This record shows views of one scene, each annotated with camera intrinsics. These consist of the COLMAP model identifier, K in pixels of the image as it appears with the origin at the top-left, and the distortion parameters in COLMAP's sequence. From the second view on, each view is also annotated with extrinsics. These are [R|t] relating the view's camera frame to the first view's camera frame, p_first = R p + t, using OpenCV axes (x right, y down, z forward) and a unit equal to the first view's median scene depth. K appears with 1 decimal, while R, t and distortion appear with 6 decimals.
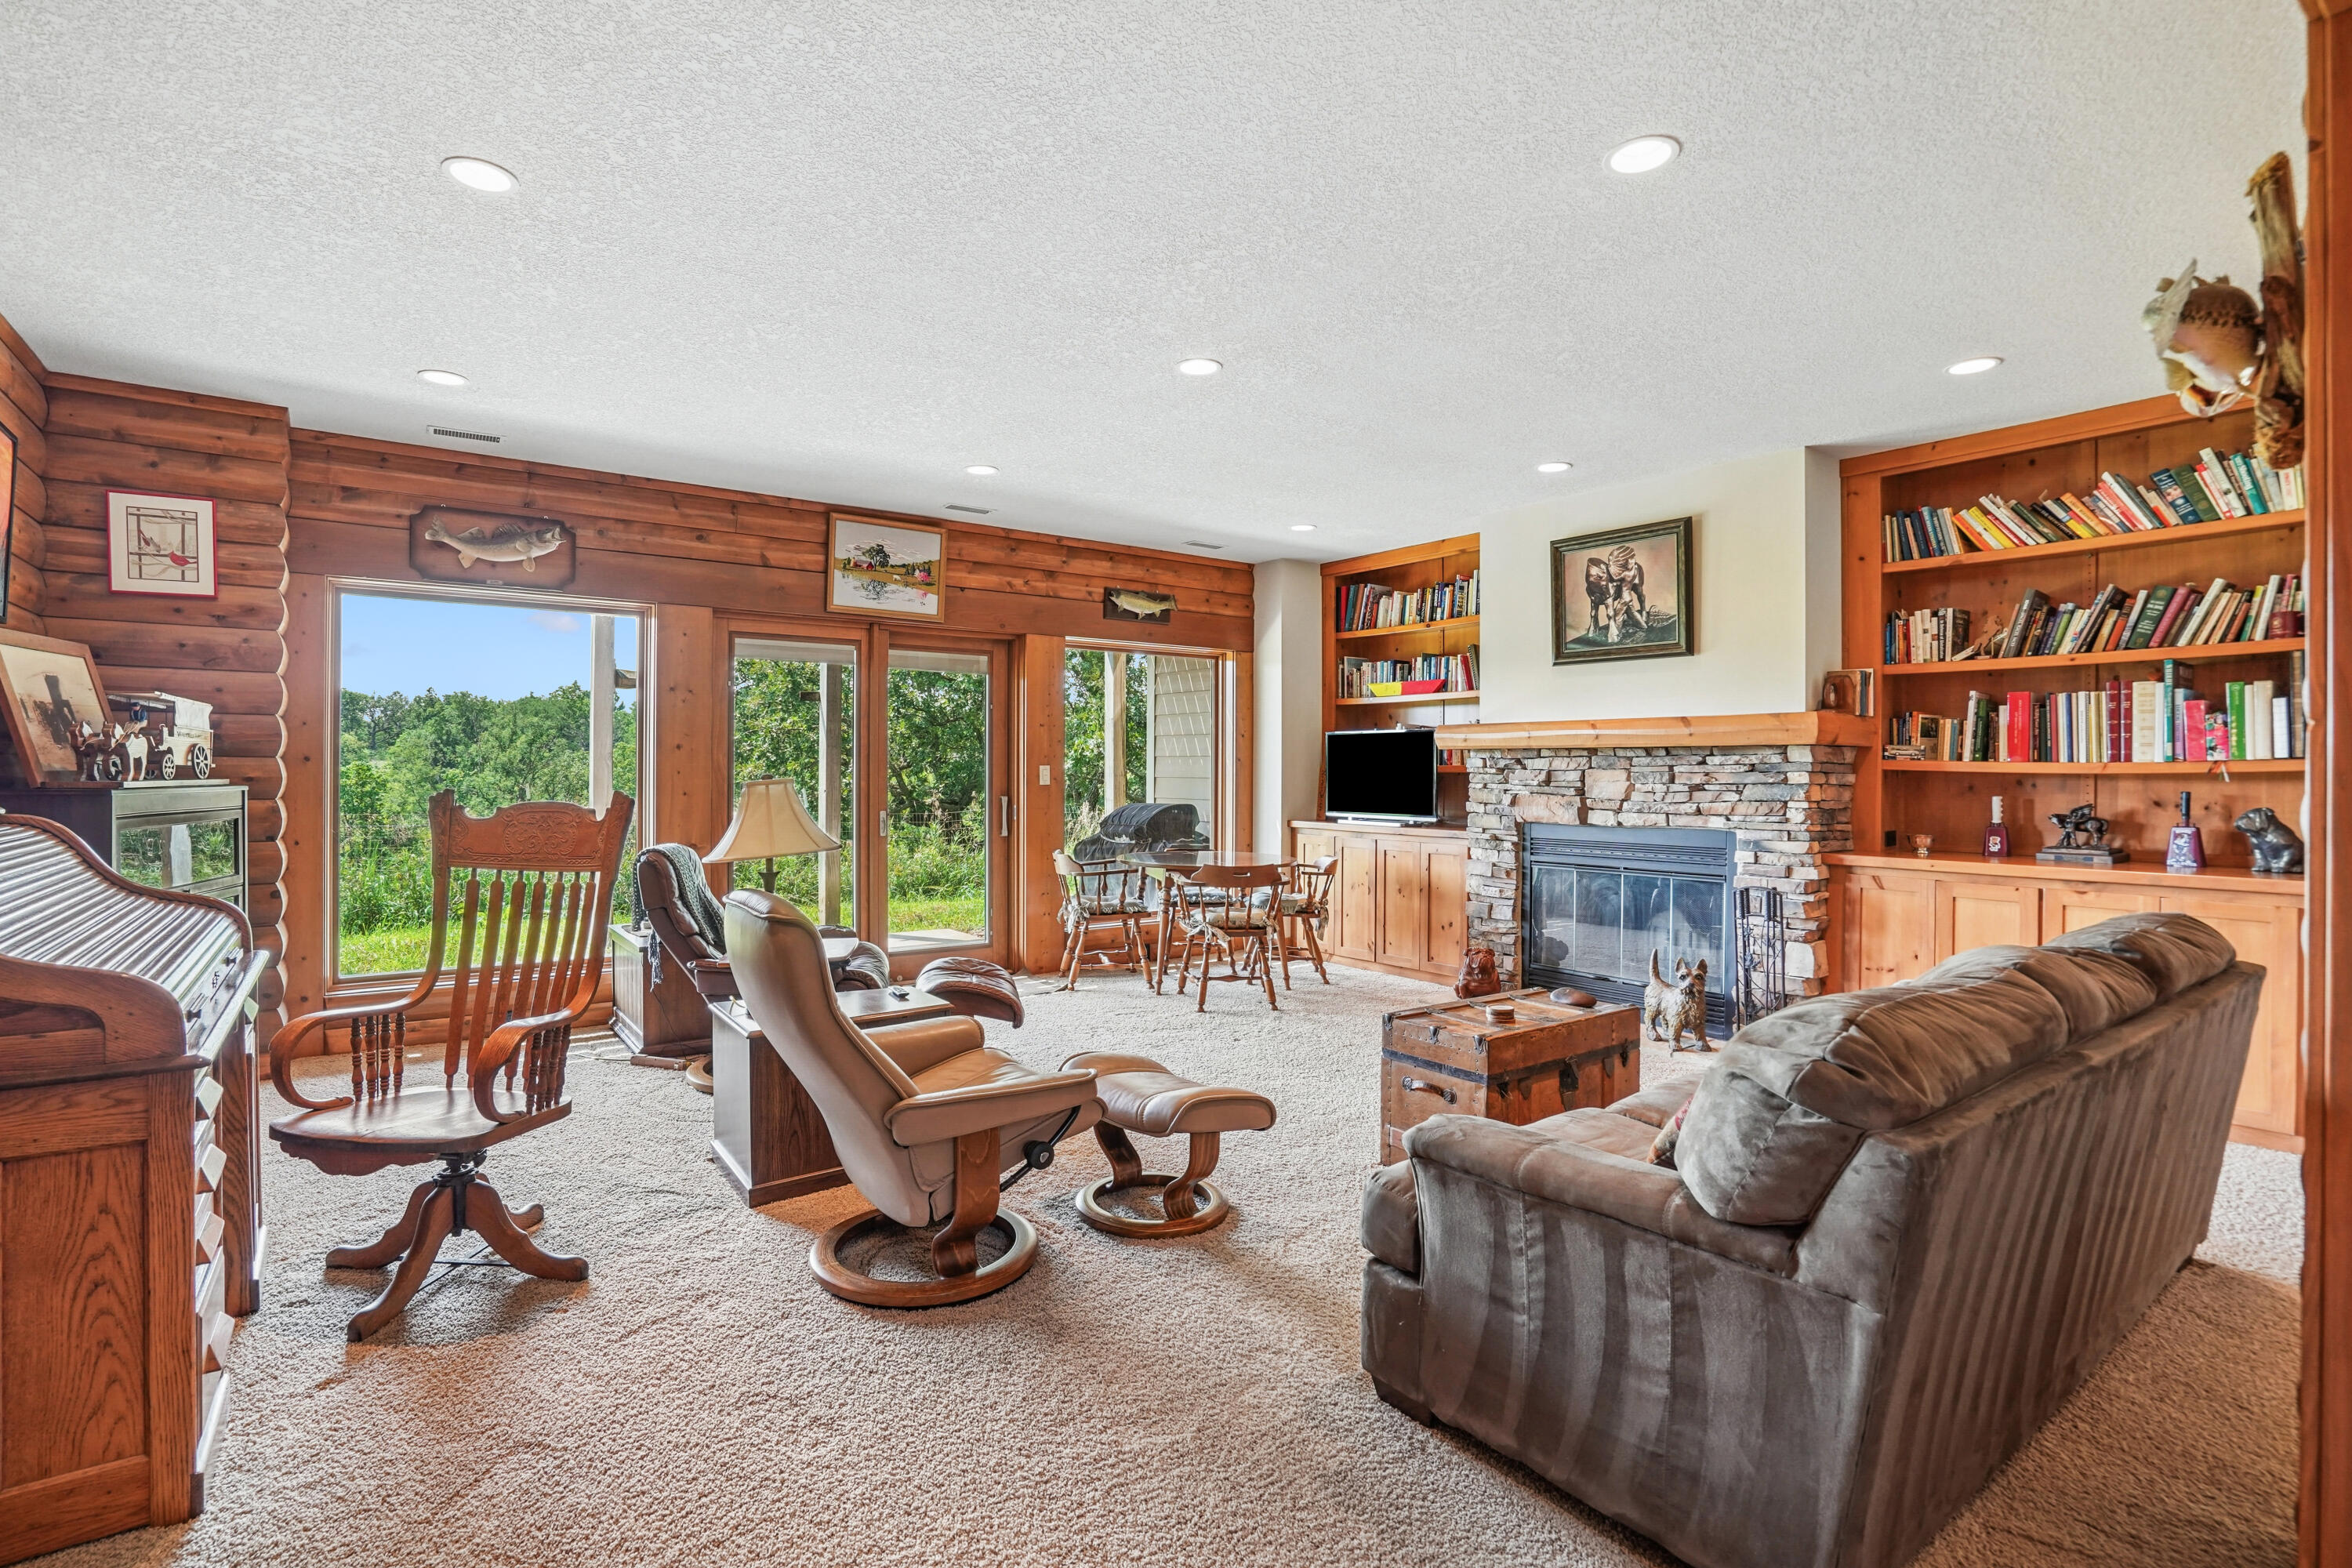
lens RADIAL K [[1104.1, 0, 1188.9], [0, 1104.1, 776.0], [0, 0, 1]] dist [-0.029319, 0.009793]
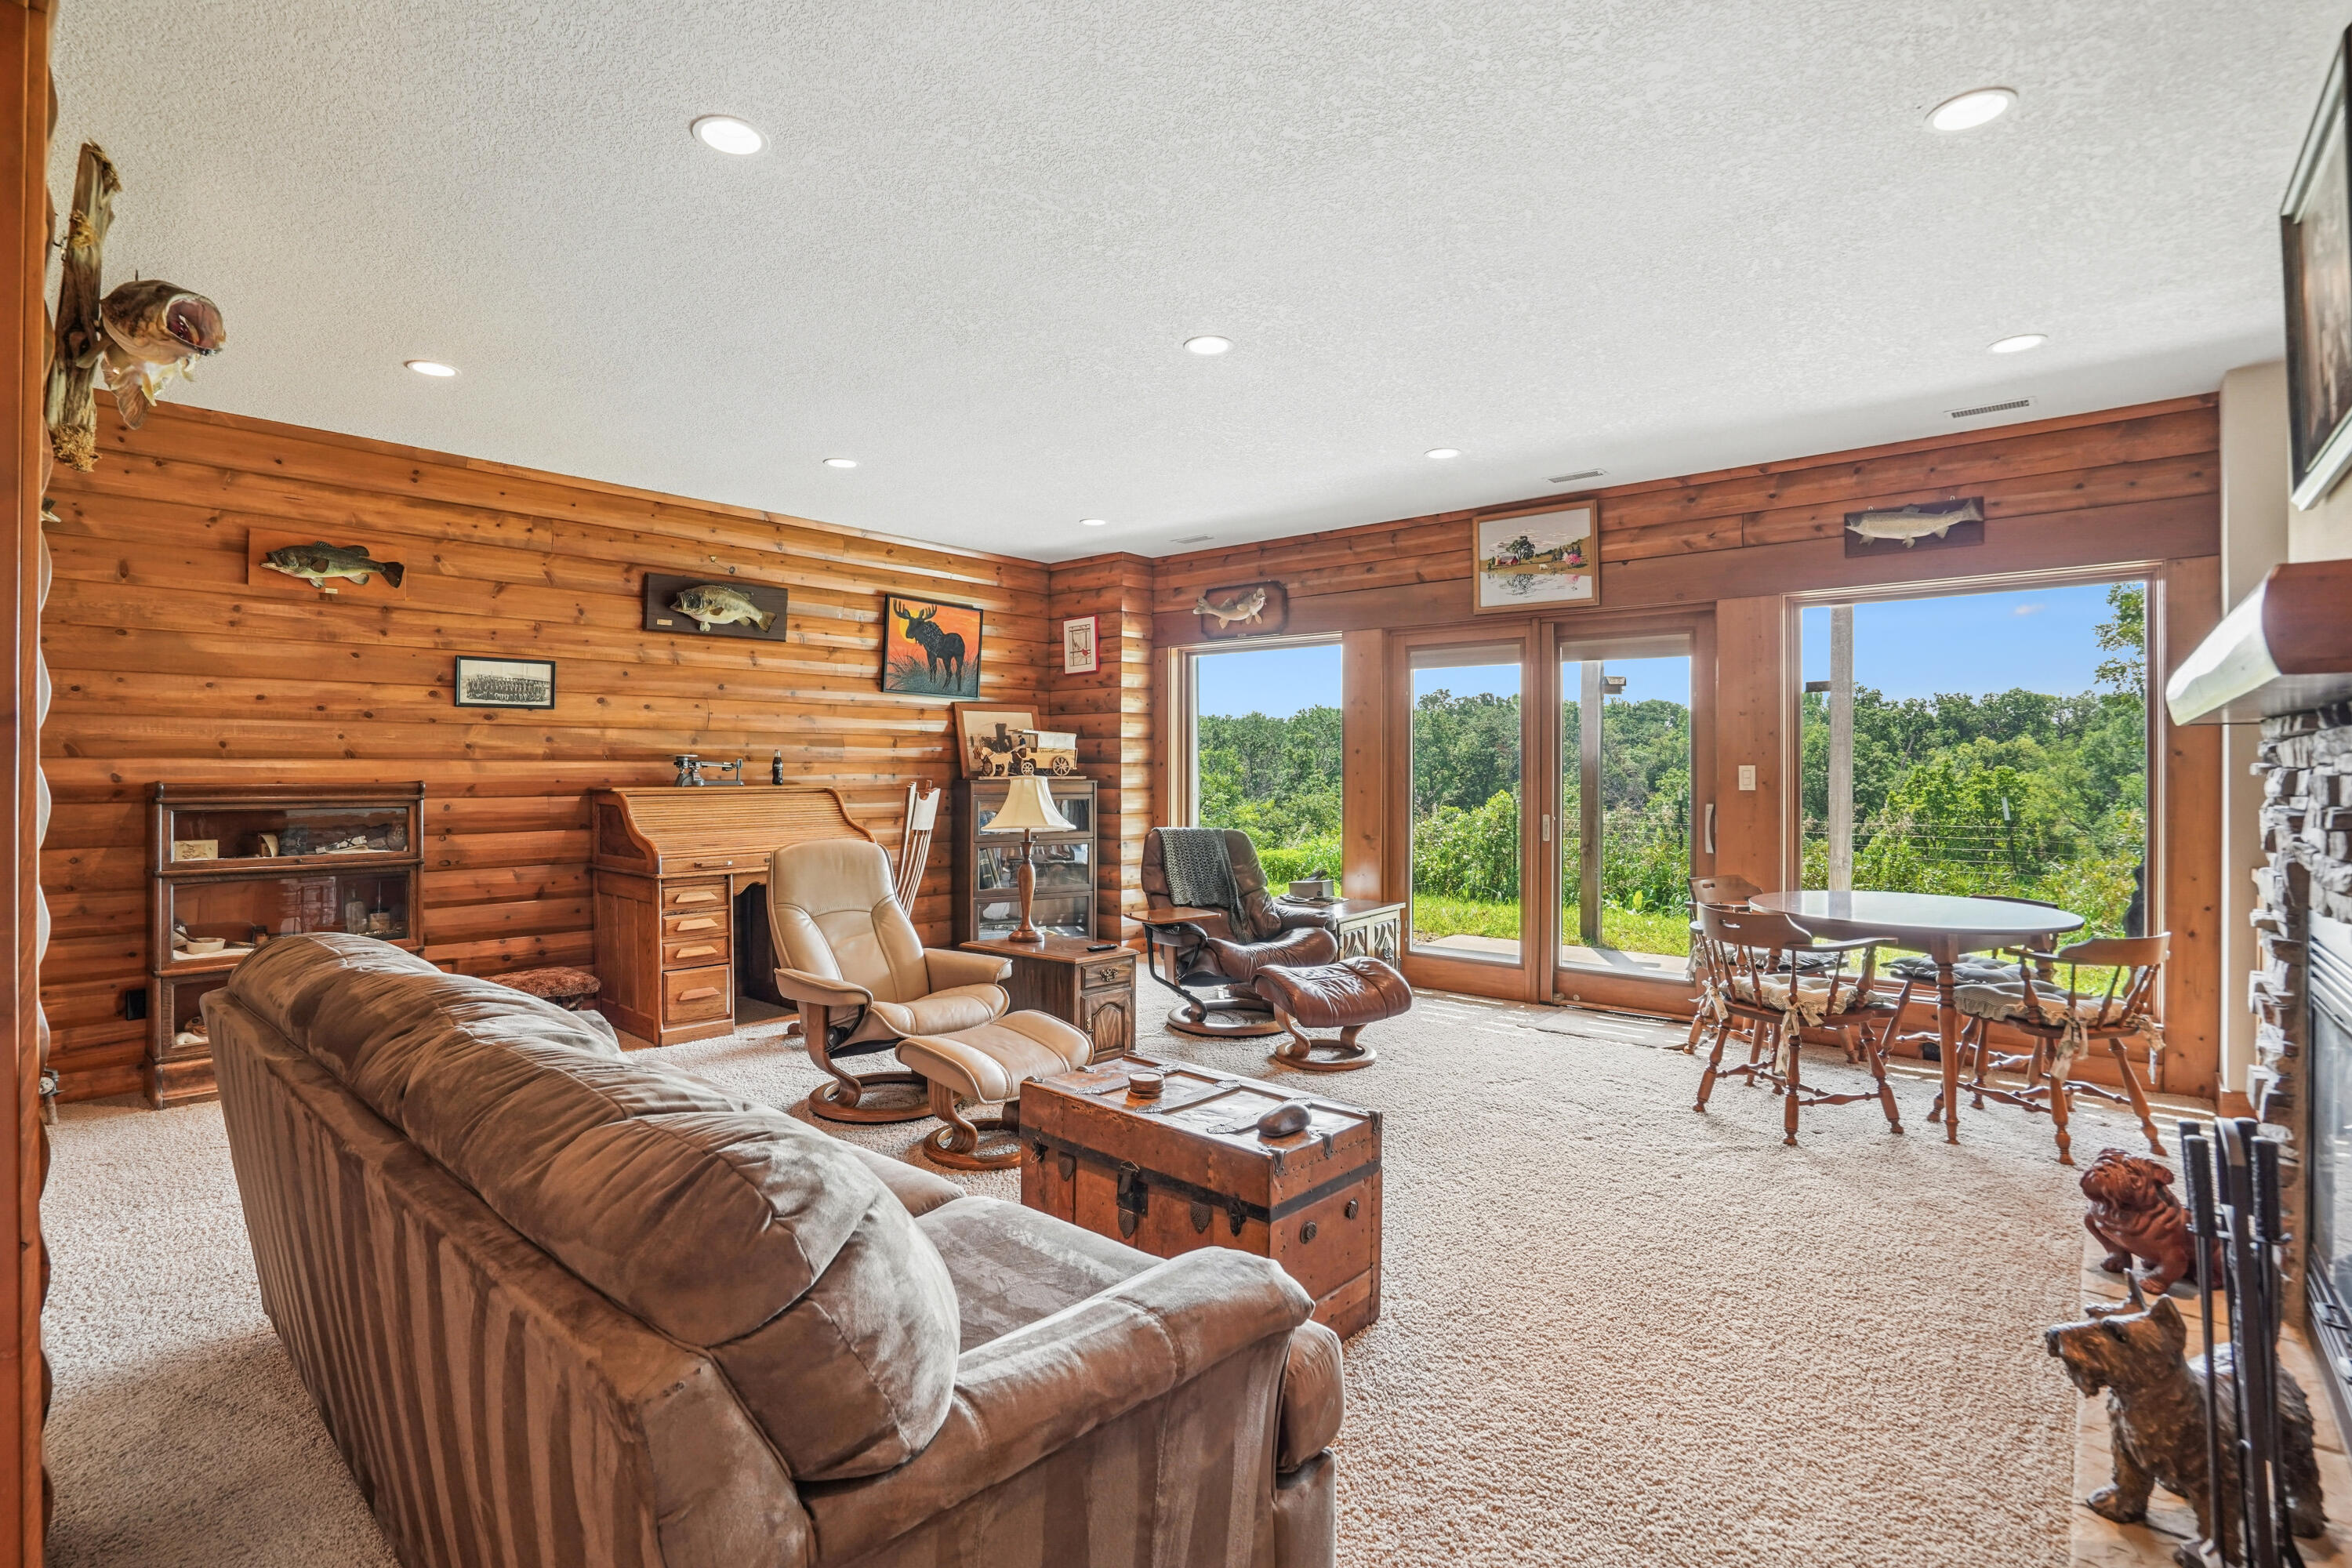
lens RADIAL K [[1104.1, 0, 1176.4], [0, 1104.1, 771.7], [0, 0, 1]] dist [-0.029319, 0.009793]
pose [[0.256229, 0.005891, -0.966598, 0.586903], [0.001743, 0.999977, 0.006557, -0.012373], [0.966614, -0.003365, 0.256213, 0.477954]]
